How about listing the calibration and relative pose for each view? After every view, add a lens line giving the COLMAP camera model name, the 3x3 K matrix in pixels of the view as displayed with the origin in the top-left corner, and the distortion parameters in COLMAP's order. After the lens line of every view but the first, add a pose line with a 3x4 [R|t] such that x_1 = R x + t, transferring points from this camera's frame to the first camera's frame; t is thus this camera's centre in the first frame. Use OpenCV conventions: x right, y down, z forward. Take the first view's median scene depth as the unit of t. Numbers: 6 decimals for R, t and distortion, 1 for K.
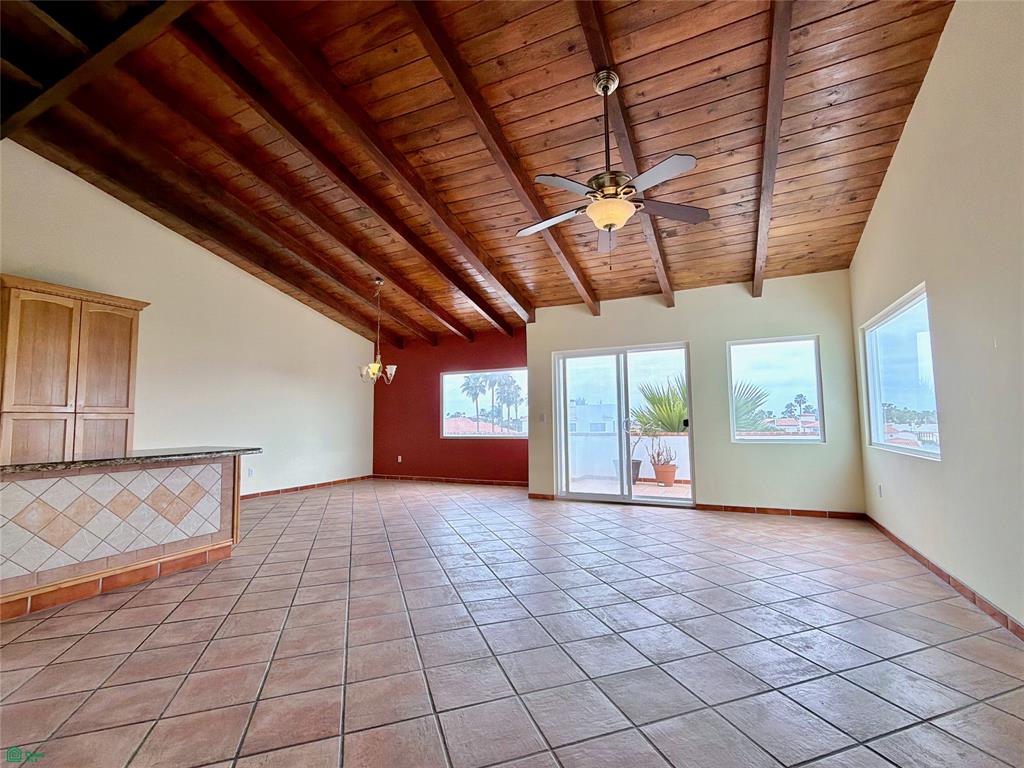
lens RADIAL K [[454.0, 0, 511.1], [0, 454.0, 386.9], [0, 0, 1]] dist [-0.000291, 0.000548]
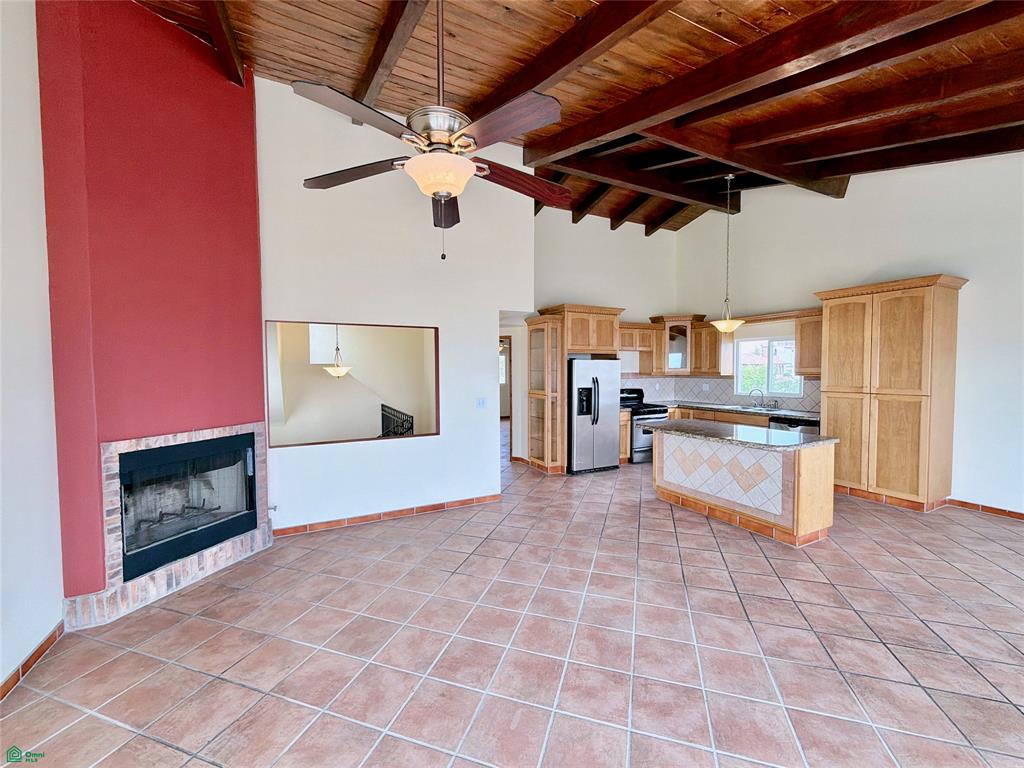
lens RADIAL K [[409.1, 0, 512.4], [0, 409.1, 385.7], [0, 0, 1]] dist [-0.000784, -0.000242]
pose [[-0.600349, 0.050324, -0.798154, 0.452299], [0.073966, 0.997234, 0.007241, -0.040650], [0.796311, -0.054690, -0.602411, 0.982567]]
